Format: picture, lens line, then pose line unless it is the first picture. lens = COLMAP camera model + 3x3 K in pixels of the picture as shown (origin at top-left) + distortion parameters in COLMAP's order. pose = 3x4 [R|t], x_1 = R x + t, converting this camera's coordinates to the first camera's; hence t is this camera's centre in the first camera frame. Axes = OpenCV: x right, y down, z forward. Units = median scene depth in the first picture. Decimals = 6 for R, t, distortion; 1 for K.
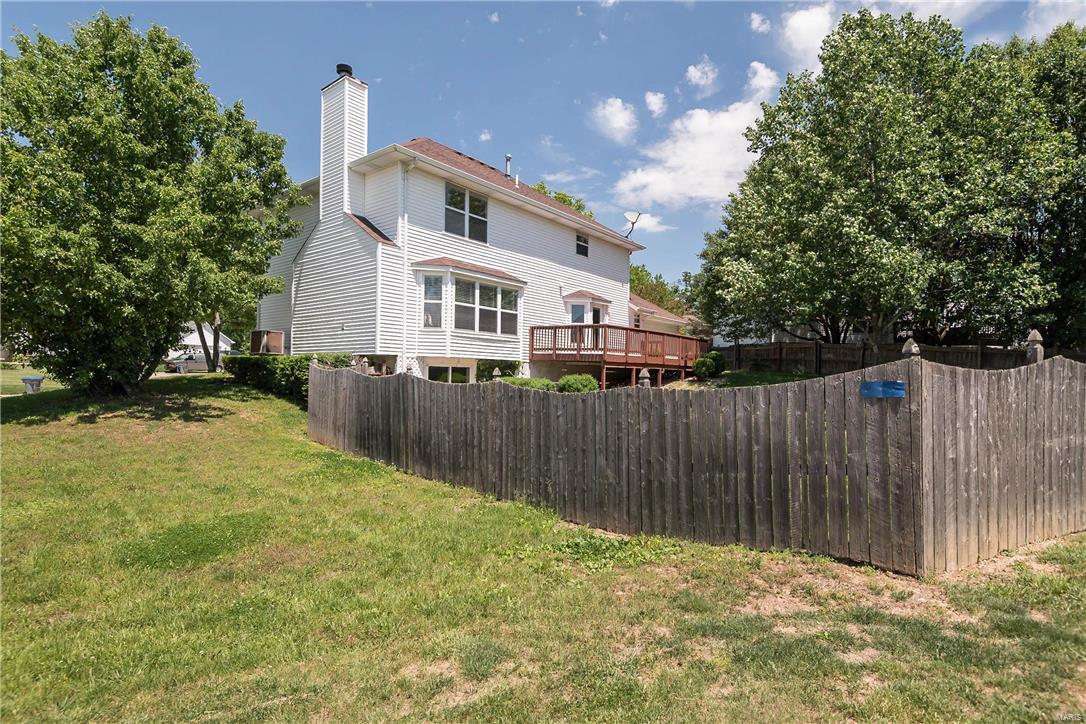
lens RADIAL K [[542.6, 0, 544.1], [0, 542.6, 362.5], [0, 0, 1]] dist [0.030731, 0.000176]
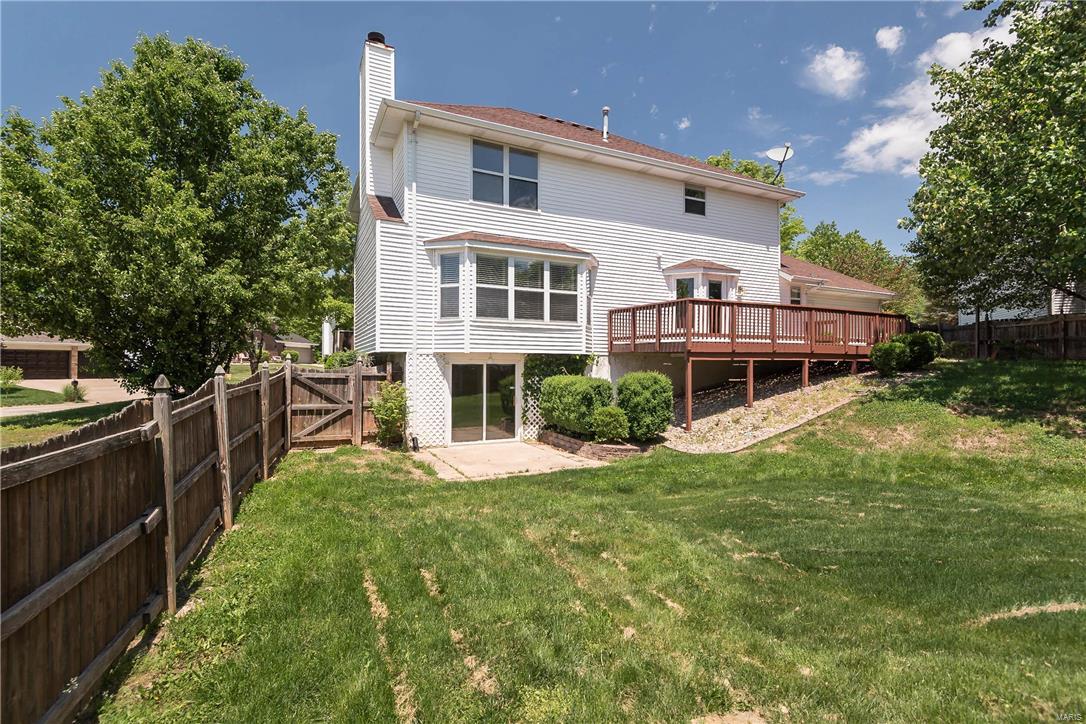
lens RADIAL K [[513.0, 0, 540.3], [0, 513.0, 358.1], [0, 0, 1]] dist [0.014224, -0.004591]
pose [[0.910278, -0.022789, -0.413371, 0.191083], [0.025933, 0.999662, 0.001997, -0.000473], [0.413186, -0.012538, 0.910561, 0.280806]]
